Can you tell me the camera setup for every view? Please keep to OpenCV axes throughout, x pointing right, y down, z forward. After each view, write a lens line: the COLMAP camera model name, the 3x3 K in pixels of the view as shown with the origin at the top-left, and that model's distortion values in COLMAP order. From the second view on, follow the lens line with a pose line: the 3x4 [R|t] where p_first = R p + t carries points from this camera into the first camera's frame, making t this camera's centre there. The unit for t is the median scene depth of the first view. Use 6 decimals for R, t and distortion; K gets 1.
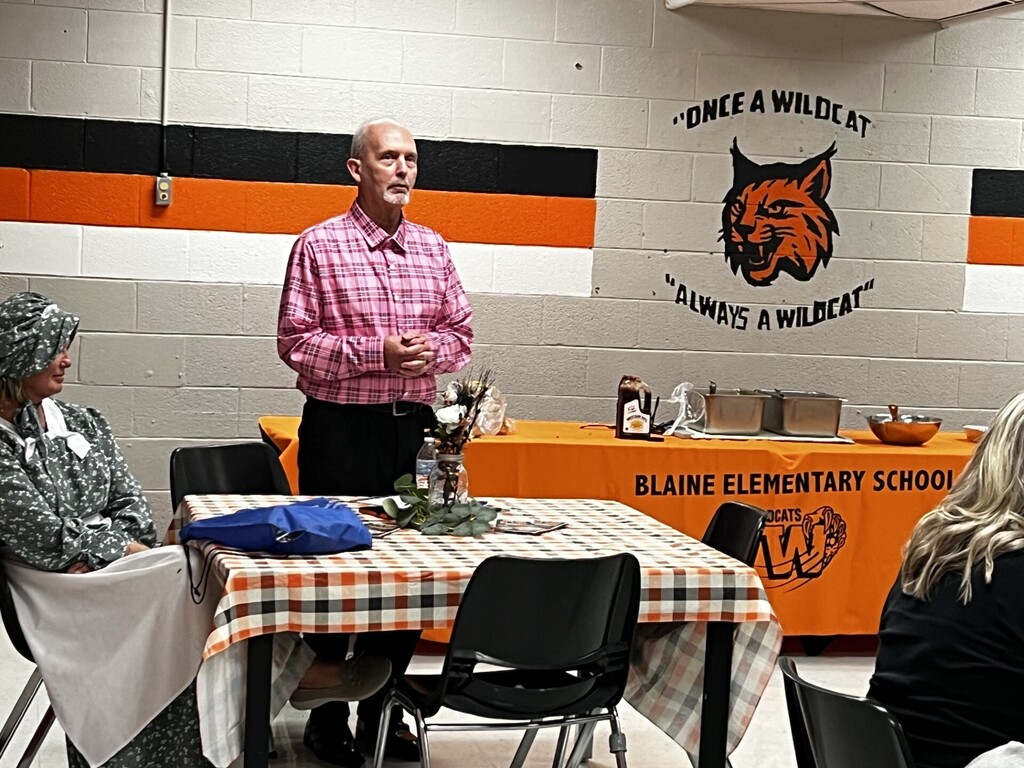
lens RADIAL K [[2219.9, 0, 477.9], [0, 2219.9, 377.8], [0, 0, 1]] dist [0.163147, 0.000000]
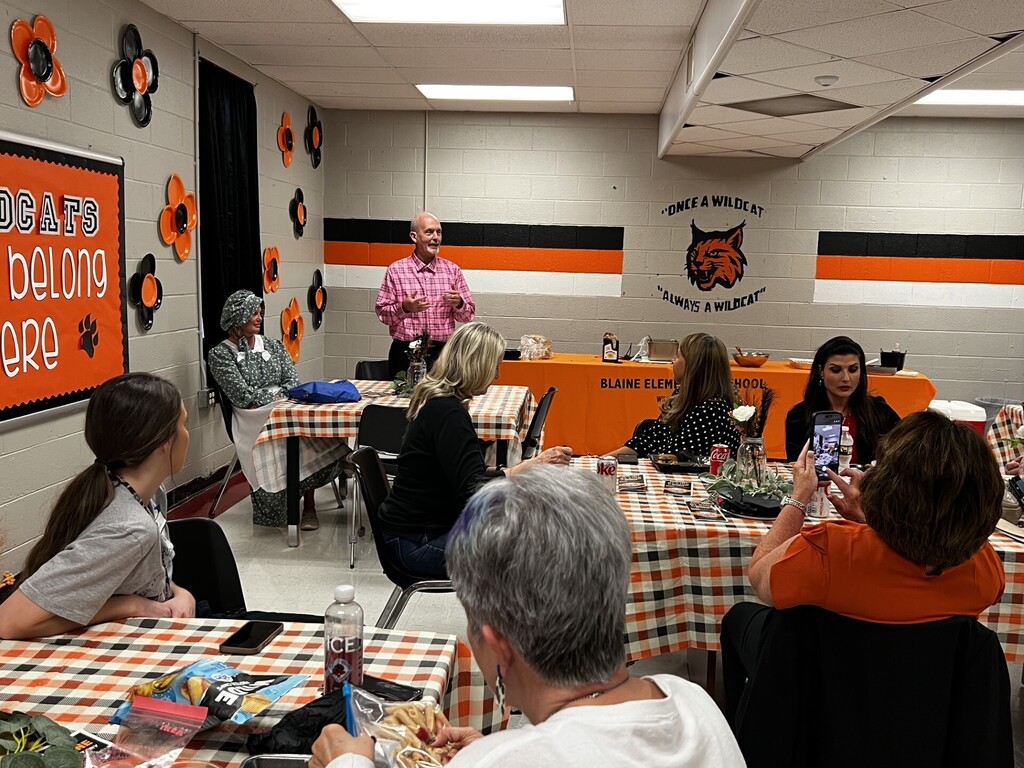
lens RADIAL K [[1008.4, 0, 505.5], [0, 1008.4, 387.5], [0, 0, 1]] dist [0.057434, 0.000000]
pose [[0.949599, 0.020550, -0.312794, 0.248561], [-0.007687, 0.999075, 0.042302, 0.010490], [0.313374, -0.037765, 0.948878, 0.043693]]
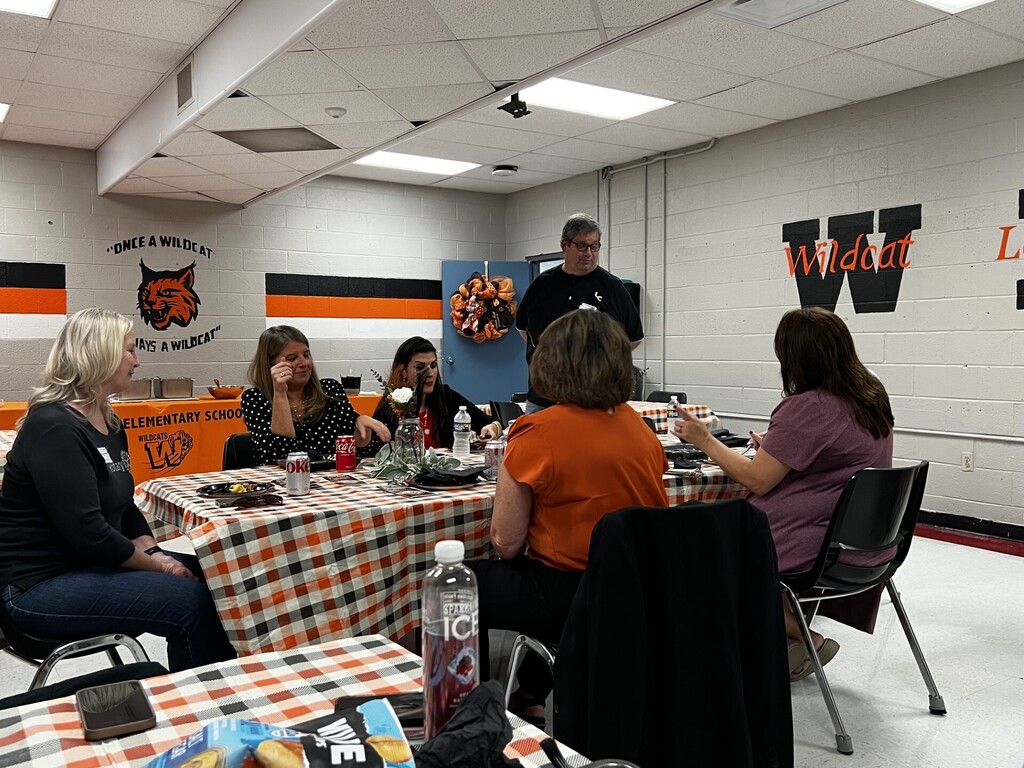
lens RADIAL K [[901.7, 0, 521.9], [0, 901.7, 374.1], [0, 0, 1]] dist [0.030387, -0.029960]
pose [[0.928668, -0.064975, 0.365177, 0.129429], [0.075639, 0.997023, -0.014958, 0.037262], [-0.363118, 0.041513, 0.930818, 0.102076]]
